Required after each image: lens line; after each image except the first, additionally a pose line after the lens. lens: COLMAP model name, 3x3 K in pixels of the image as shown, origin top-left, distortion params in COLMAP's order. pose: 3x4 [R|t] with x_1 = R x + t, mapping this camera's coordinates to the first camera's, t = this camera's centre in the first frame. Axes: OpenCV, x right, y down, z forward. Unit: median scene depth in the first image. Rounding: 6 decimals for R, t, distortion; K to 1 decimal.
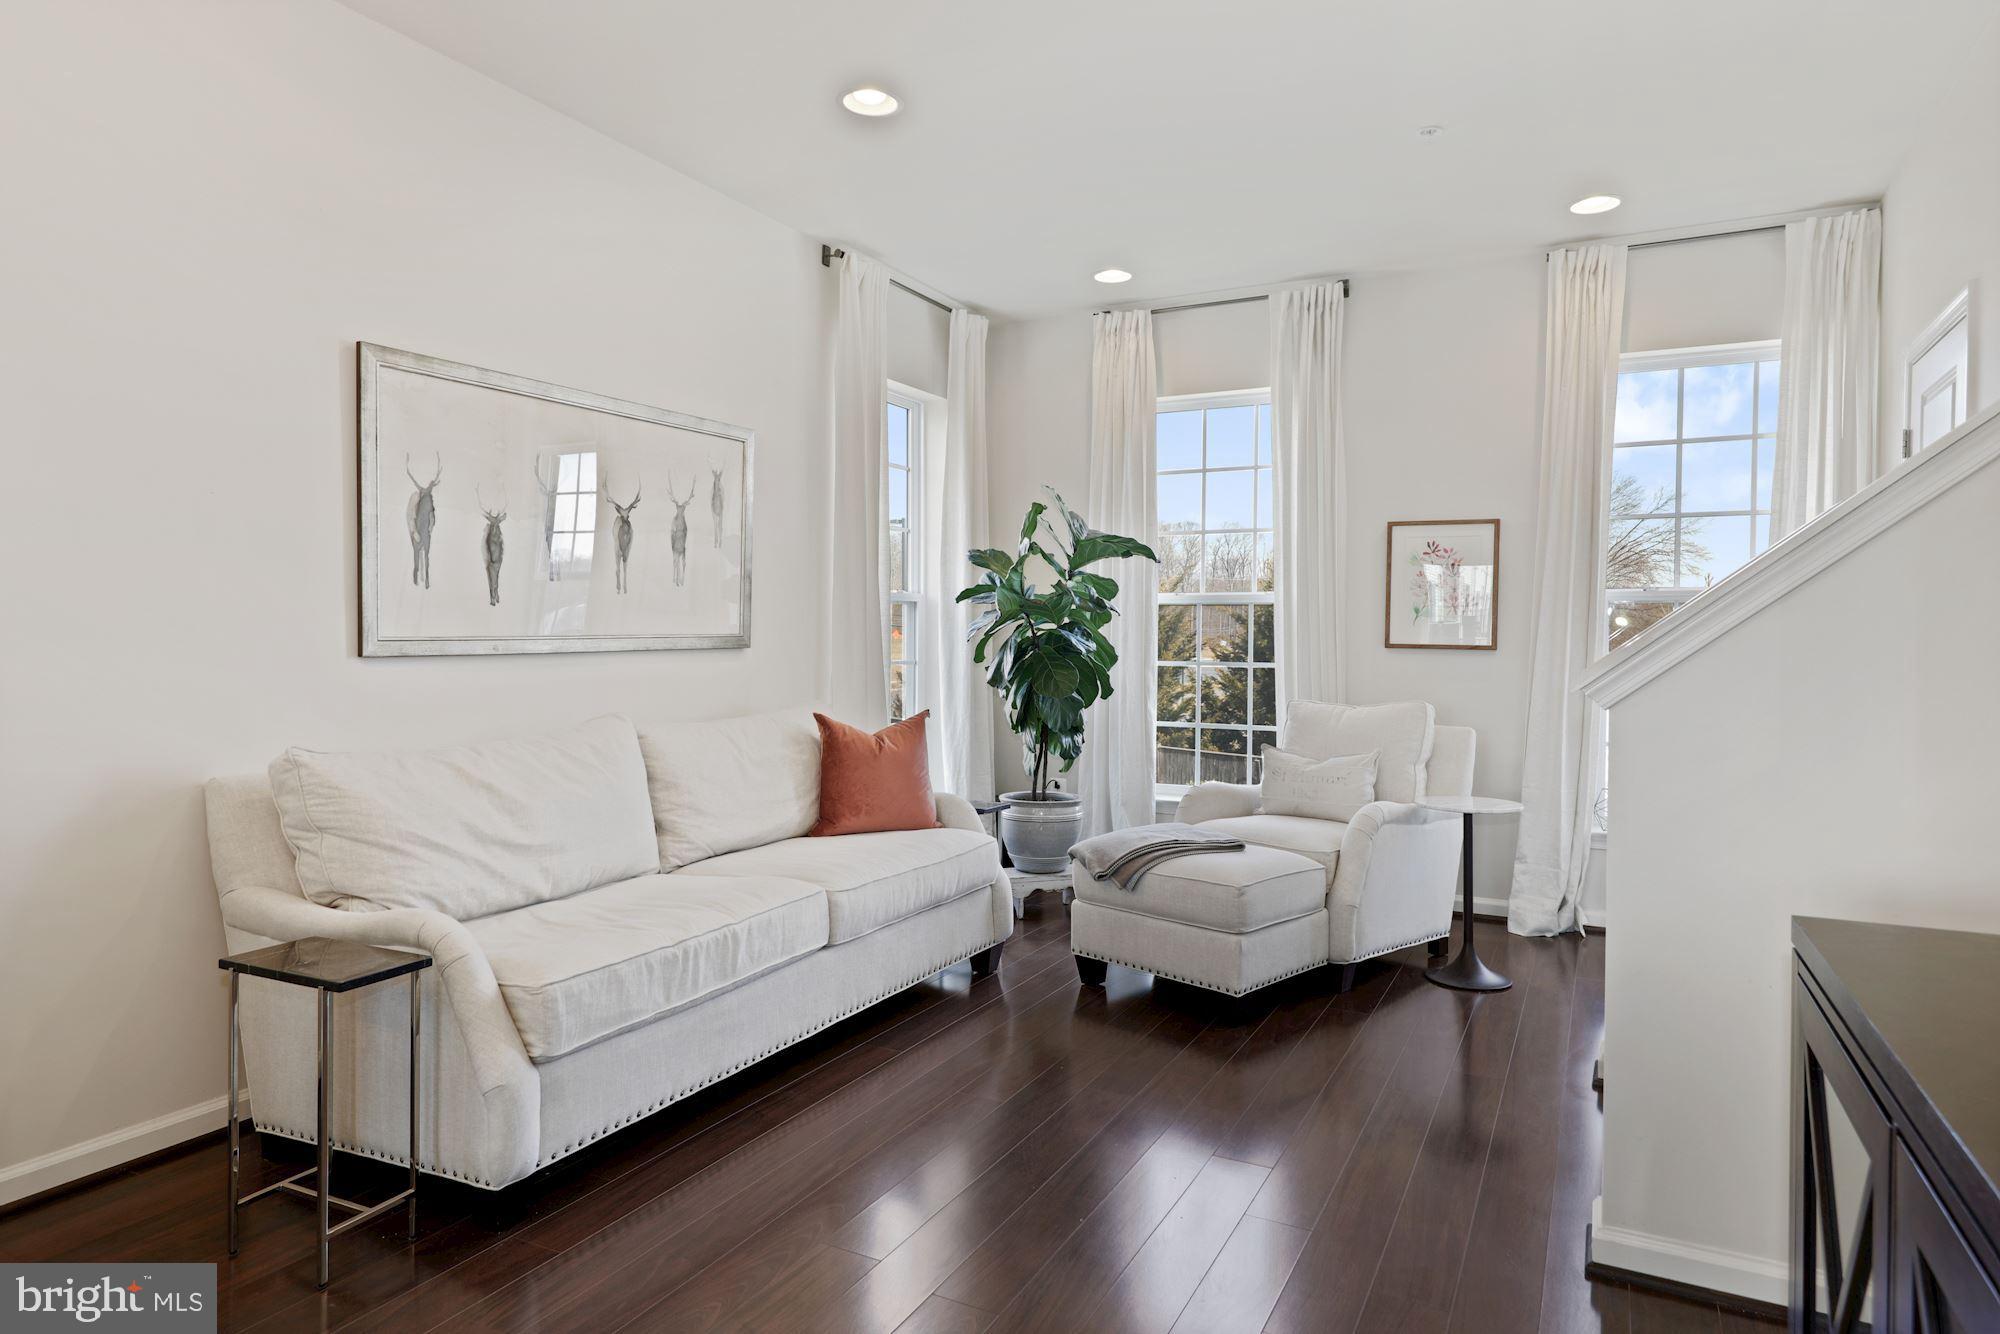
lens RADIAL K [[1088.6, 0, 995.8], [0, 1088.6, 647.6], [0, 0, 1]] dist [0.002065, -0.002414]
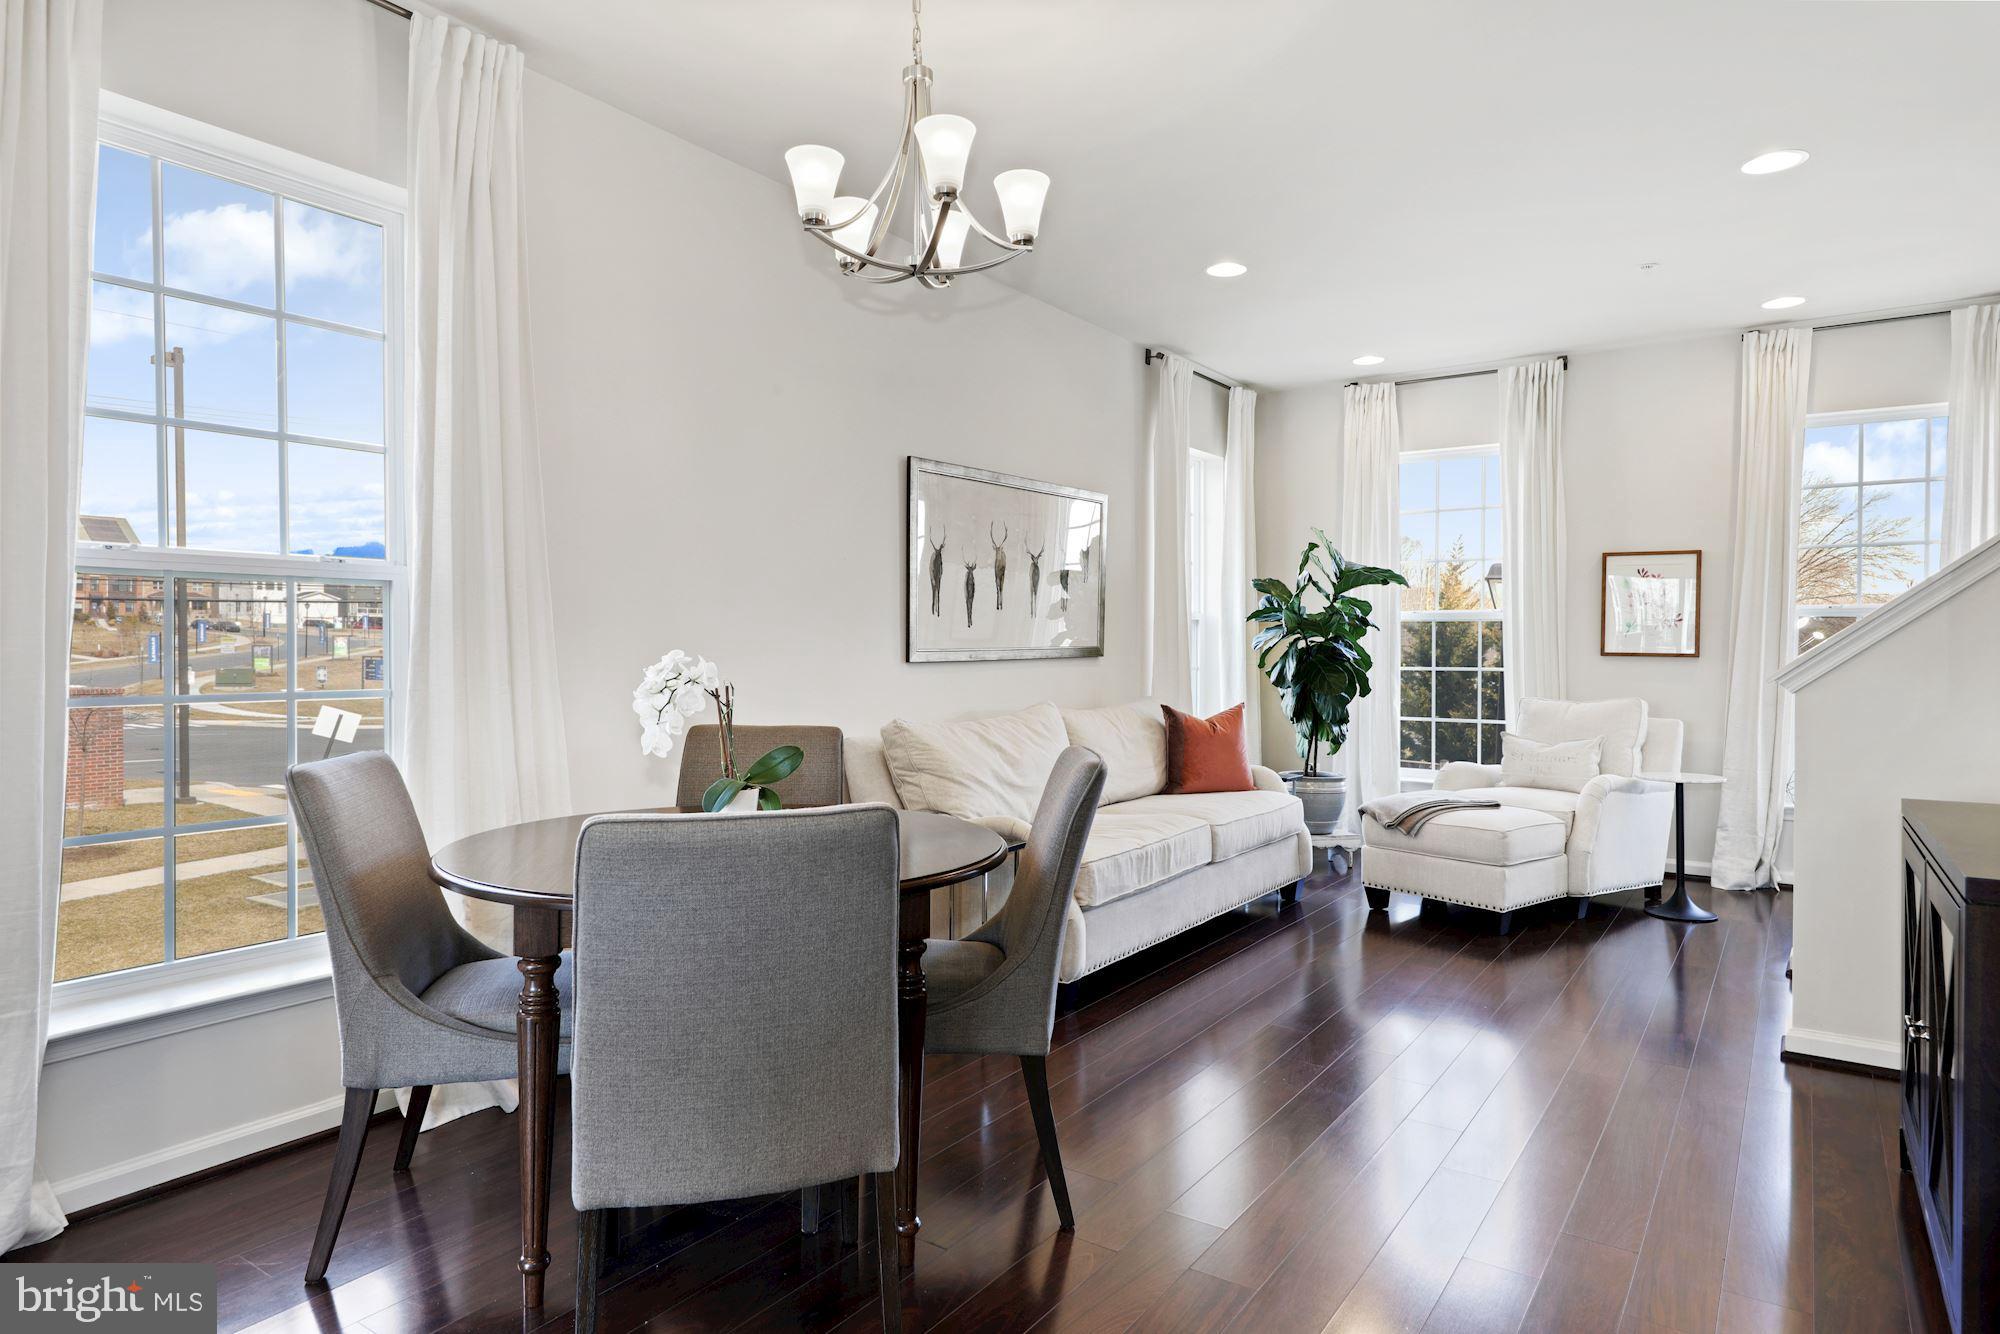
lens RADIAL K [[1088.6, 0, 997.4], [0, 1088.6, 650.8], [0, 0, 1]] dist [0.002065, -0.002414]
pose [[0.992157, -0.002862, -0.124966, -0.193491], [0.001958, 0.999971, -0.007354, 0.002925], [0.124984, 0.007051, 0.992134, -0.356637]]
